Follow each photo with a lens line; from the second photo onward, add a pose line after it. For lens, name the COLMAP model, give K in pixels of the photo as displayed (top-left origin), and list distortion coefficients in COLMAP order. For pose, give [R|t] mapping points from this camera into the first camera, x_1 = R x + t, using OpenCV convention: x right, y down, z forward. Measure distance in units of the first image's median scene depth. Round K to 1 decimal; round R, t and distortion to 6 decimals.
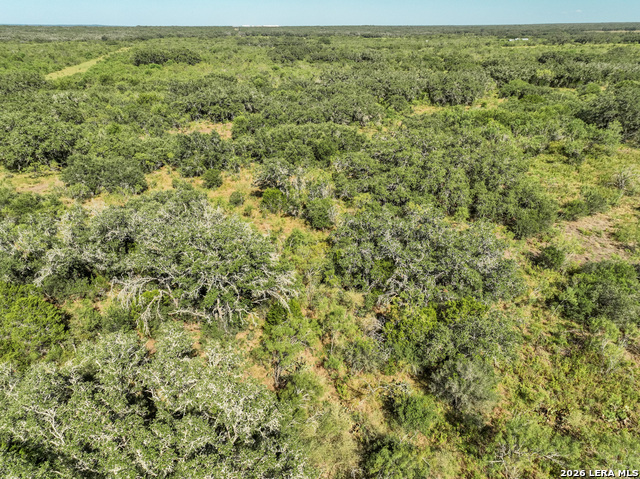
lens RADIAL K [[449.3, 0, 319.8], [0, 449.3, 239.8], [0, 0, 1]] dist [0.006513, 0.011109]
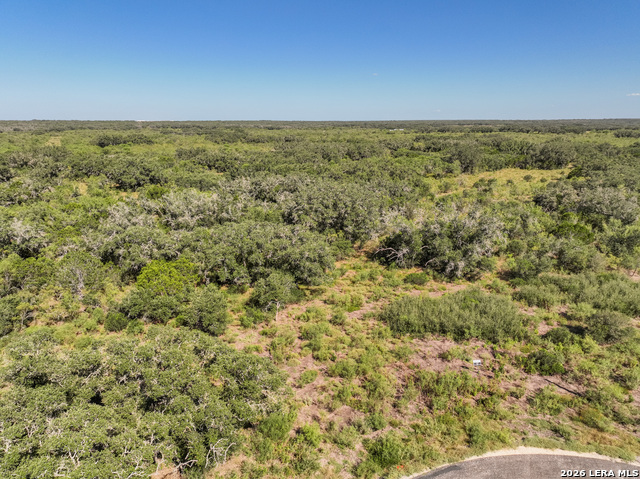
lens RADIAL K [[449.3, 0, 321.3], [0, 449.3, 241.4], [0, 0, 1]] dist [0.006513, 0.011109]
pose [[0.974753, -0.056089, 0.216128, -0.219997], [0.094447, 0.980652, -0.171466, 0.235066], [-0.202329, 0.187550, 0.961191, -0.430149]]
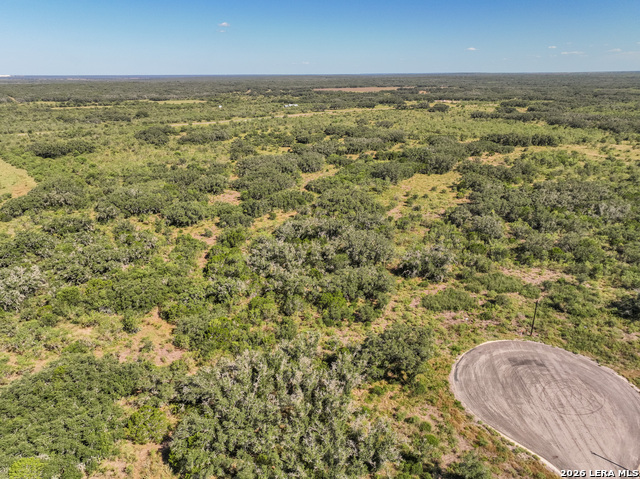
lens RADIAL K [[449.3, 0, 320.5], [0, 449.3, 237.6], [0, 0, 1]] dist [0.006513, 0.011109]
pose [[0.879078, -0.167497, 0.446281, -0.681862], [0.209669, 0.976669, -0.046441, 0.096308], [-0.428090, 0.134396, 0.893687, -0.841584]]
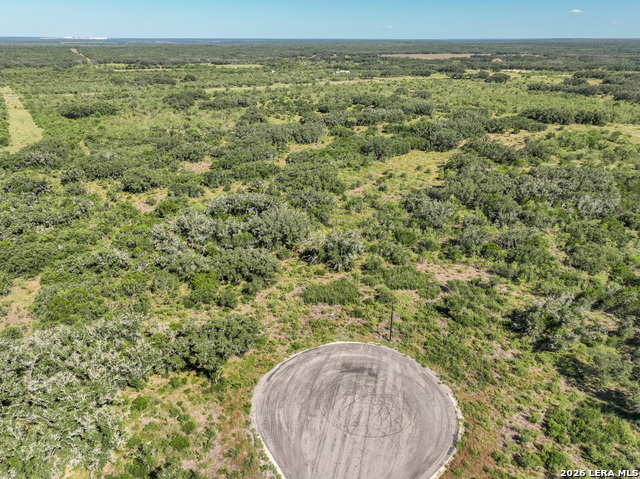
lens RADIAL K [[449.3, 0, 320.2], [0, 449.3, 239.6], [0, 0, 1]] dist [0.006513, 0.011109]
pose [[0.946495, -0.128761, 0.295917, -0.305933], [0.135635, 0.990755, -0.002731, 0.136645], [-0.292830, 0.042721, 0.955210, -0.927195]]
